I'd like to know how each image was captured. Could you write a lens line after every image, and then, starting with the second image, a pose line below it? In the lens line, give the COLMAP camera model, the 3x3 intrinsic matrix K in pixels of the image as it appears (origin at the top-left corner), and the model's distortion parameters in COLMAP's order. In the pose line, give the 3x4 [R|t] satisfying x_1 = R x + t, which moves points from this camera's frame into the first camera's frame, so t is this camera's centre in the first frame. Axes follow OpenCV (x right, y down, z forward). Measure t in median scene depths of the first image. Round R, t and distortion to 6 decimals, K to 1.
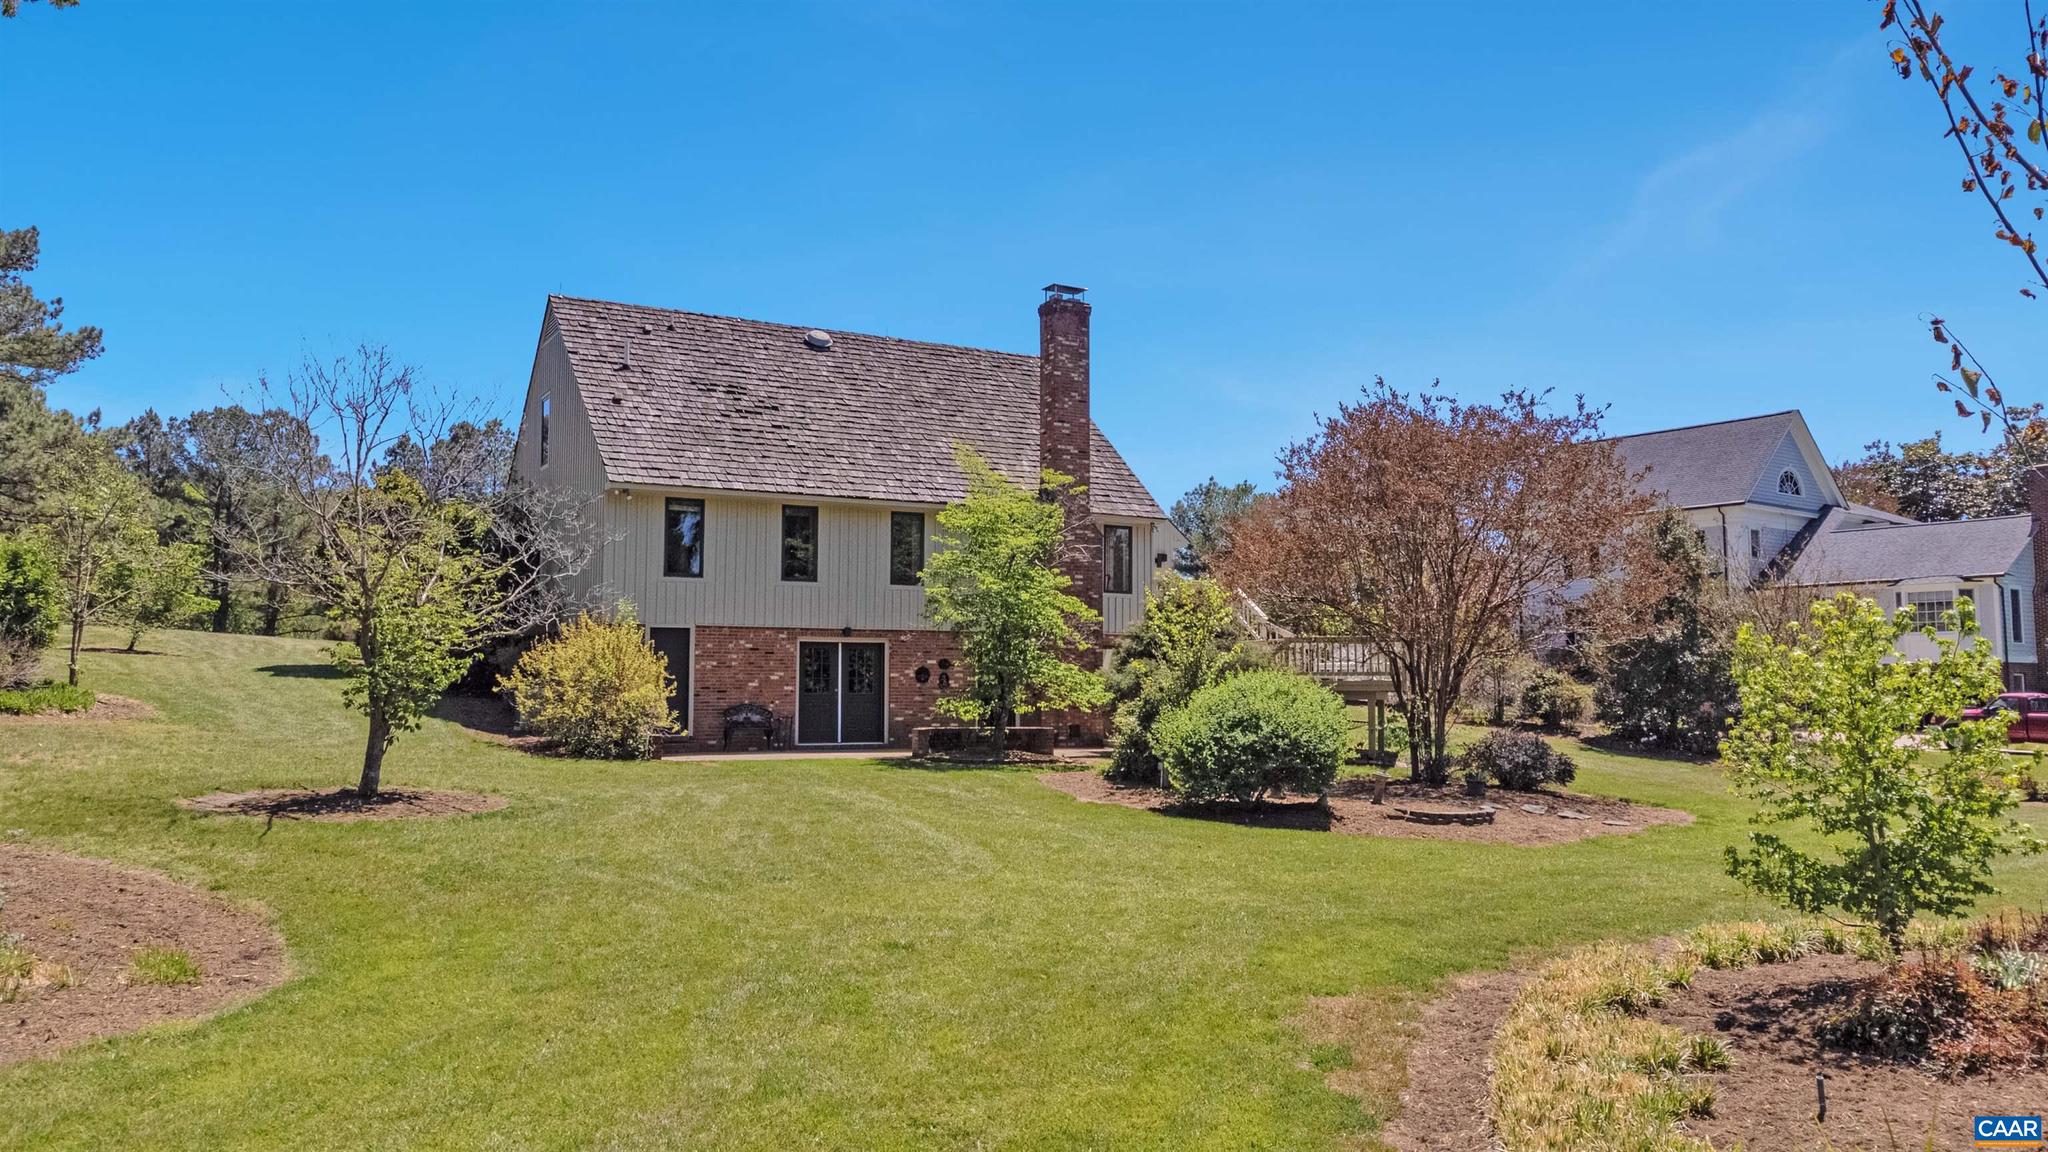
lens RADIAL K [[1483.1, 0, 1024.0], [0, 1483.1, 576.0], [0, 0, 1]] dist [0.032552, -0.006429]
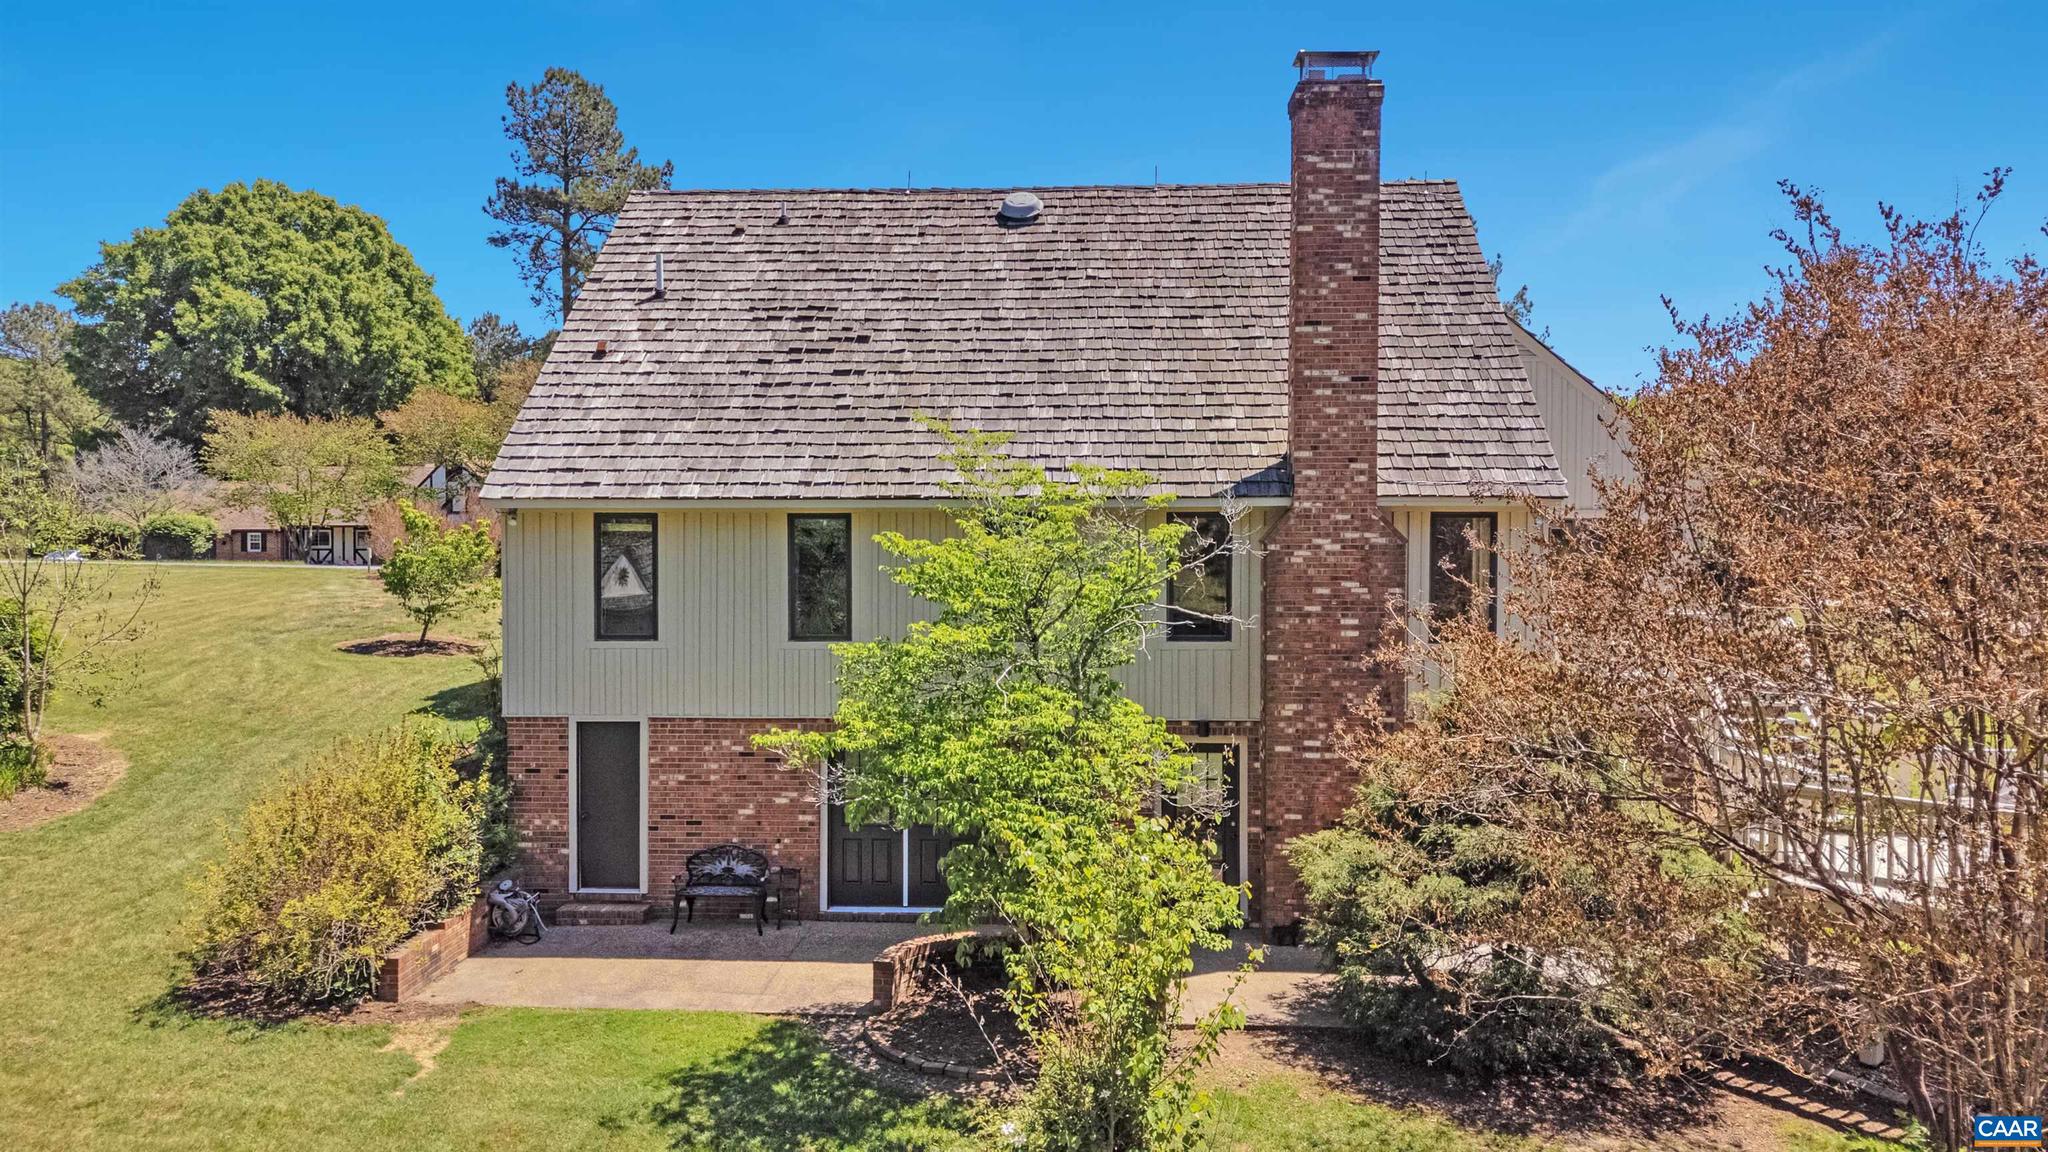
lens RADIAL K [[1483.1, 0, 1024.0], [0, 1483.1, 576.0], [0, 0, 1]] dist [0.032552, -0.006429]
pose [[0.848742, 0.013330, -0.528639, 0.232729], [0.041606, 0.994900, 0.091886, -0.073788], [0.527168, -0.099982, 0.843859, 0.541374]]
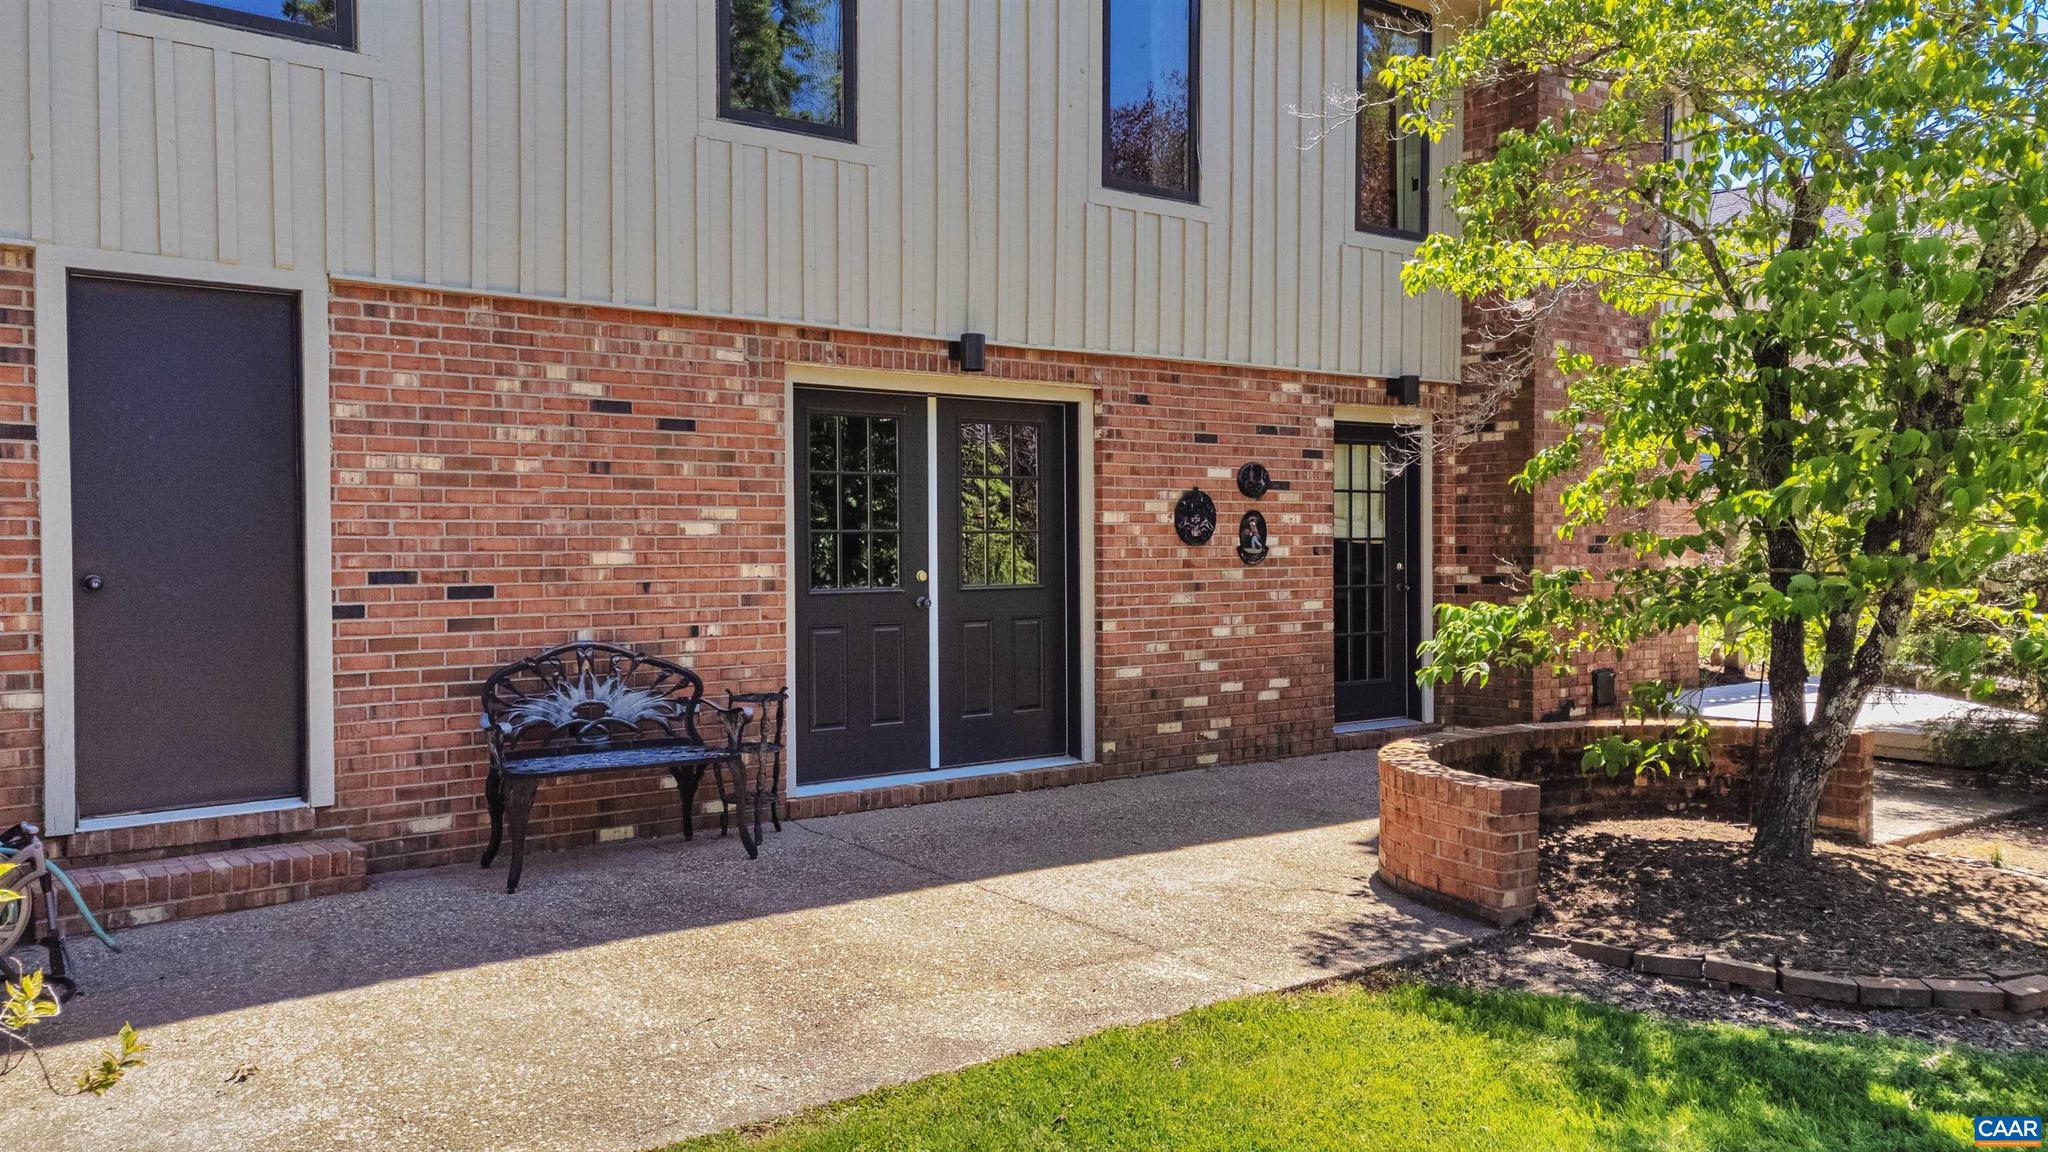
lens RADIAL K [[1527.0, 0, 1024.0], [0, 1527.0, 576.0], [0, 0, 1]] dist [0.029357, 0.044066]
pose [[0.987732, -0.004250, 0.156098, -0.152953], [-0.012785, 0.994072, 0.107966, 0.048031], [-0.155632, -0.108637, 0.981823, 0.739569]]
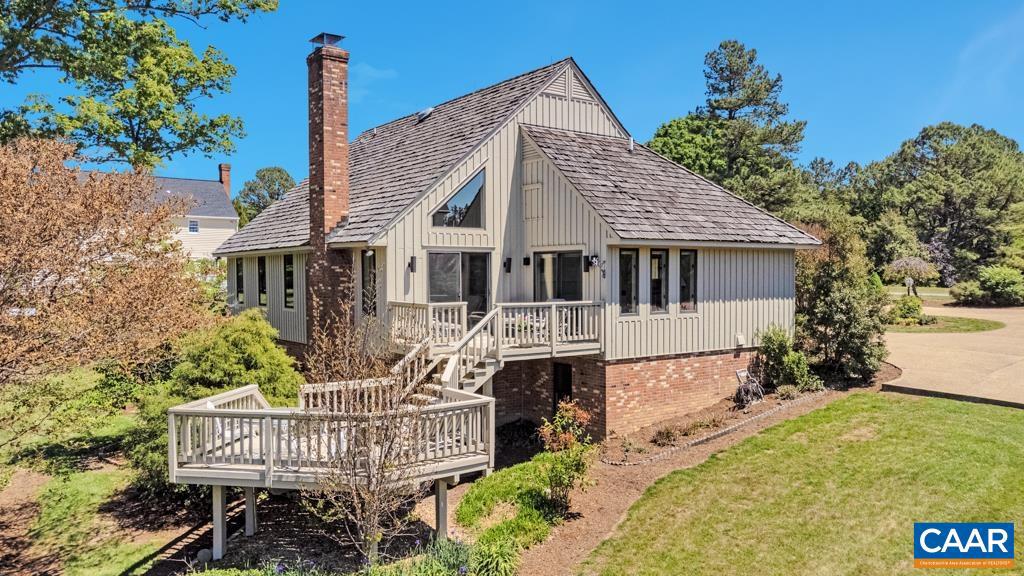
lens RADIAL K [[763.5, 0, 512.0], [0, 763.5, 288.0], [0, 0, 1]] dist [0.029357, 0.044066]
pose [[0.130011, 0.015686, -0.991388, 0.671313], [0.075853, 0.996787, 0.025719, -0.015445], [0.988607, -0.078544, 0.128403, 1.152775]]
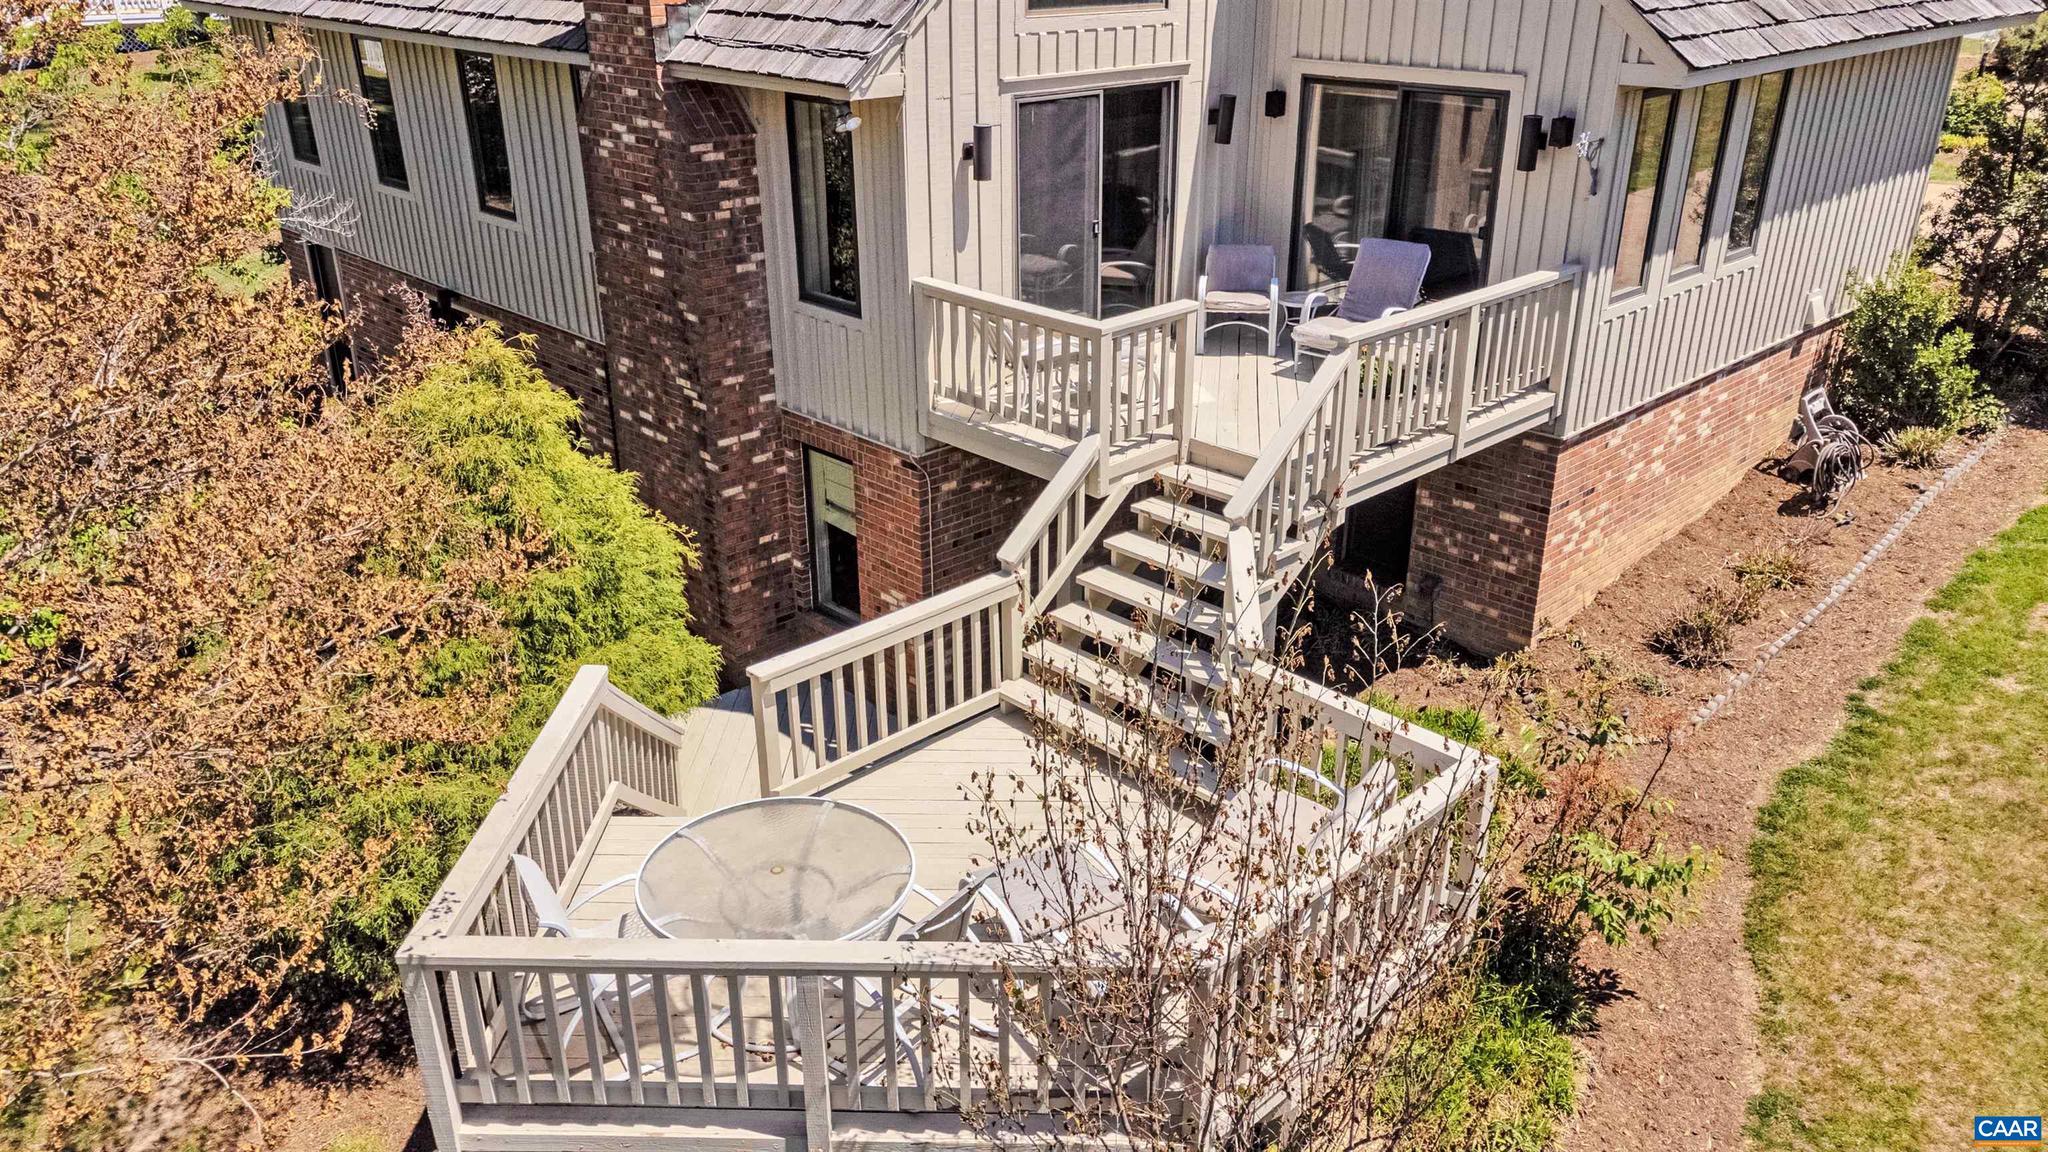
lens RADIAL K [[1527.0, 0, 1024.0], [0, 1527.0, 576.0], [0, 0, 1]] dist [0.029357, 0.044066]
pose [[0.269087, 0.379993, -0.884984, 0.446261], [0.073698, 0.908058, 0.412309, -0.080299], [0.960292, -0.176168, 0.216342, 1.069868]]
